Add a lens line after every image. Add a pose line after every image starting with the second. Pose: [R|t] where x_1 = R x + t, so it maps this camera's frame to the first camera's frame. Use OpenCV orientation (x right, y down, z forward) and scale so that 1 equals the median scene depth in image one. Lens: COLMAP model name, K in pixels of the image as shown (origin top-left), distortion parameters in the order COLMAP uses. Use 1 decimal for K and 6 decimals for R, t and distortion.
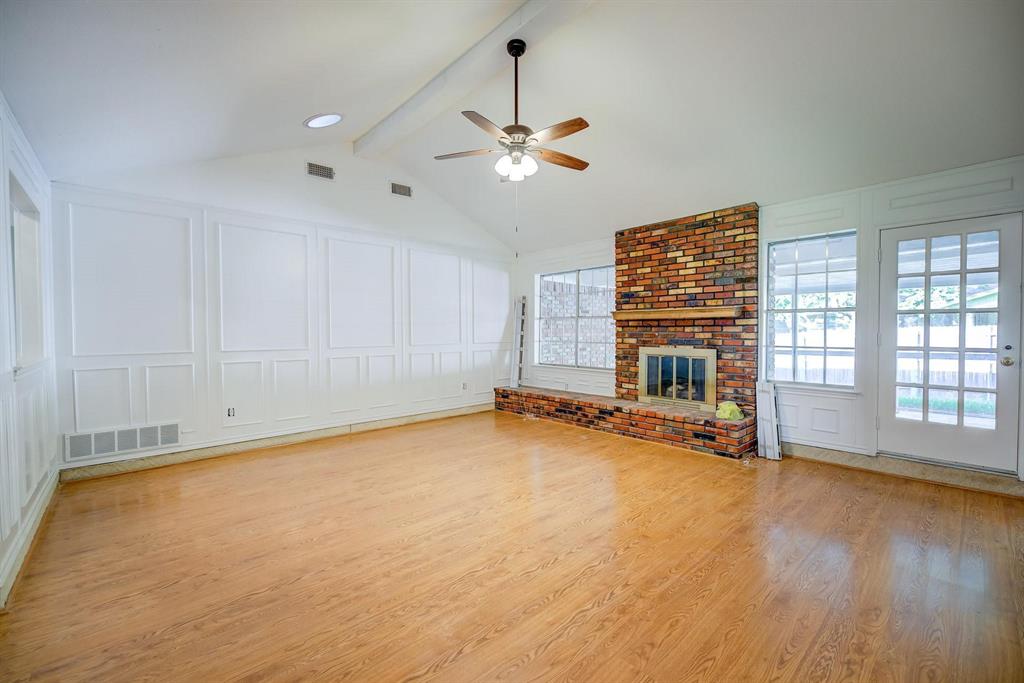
lens RADIAL K [[422.8, 0, 508.4], [0, 422.8, 340.6], [0, 0, 1]] dist [0.000295, -0.001948]
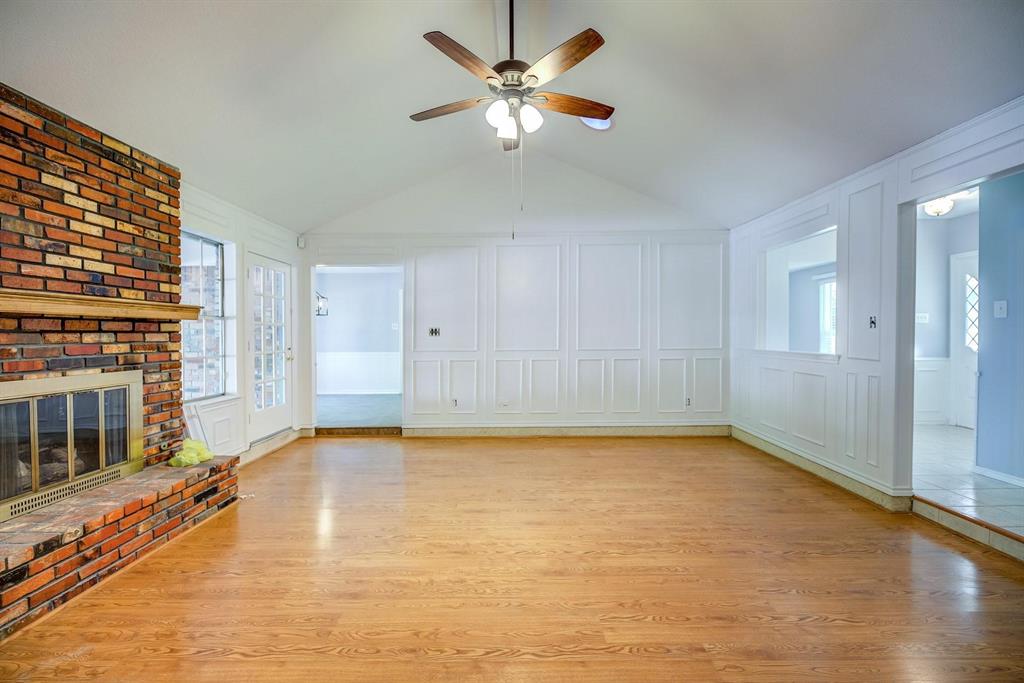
lens RADIAL K [[422.8, 0, 510.8], [0, 422.8, 339.0], [0, 0, 1]] dist [0.000295, -0.001948]
pose [[-0.738663, 0.001791, 0.674072, -0.328944], [0.025305, 0.999365, 0.025074, -0.025779], [-0.673599, 0.035579, -0.738240, 1.061779]]
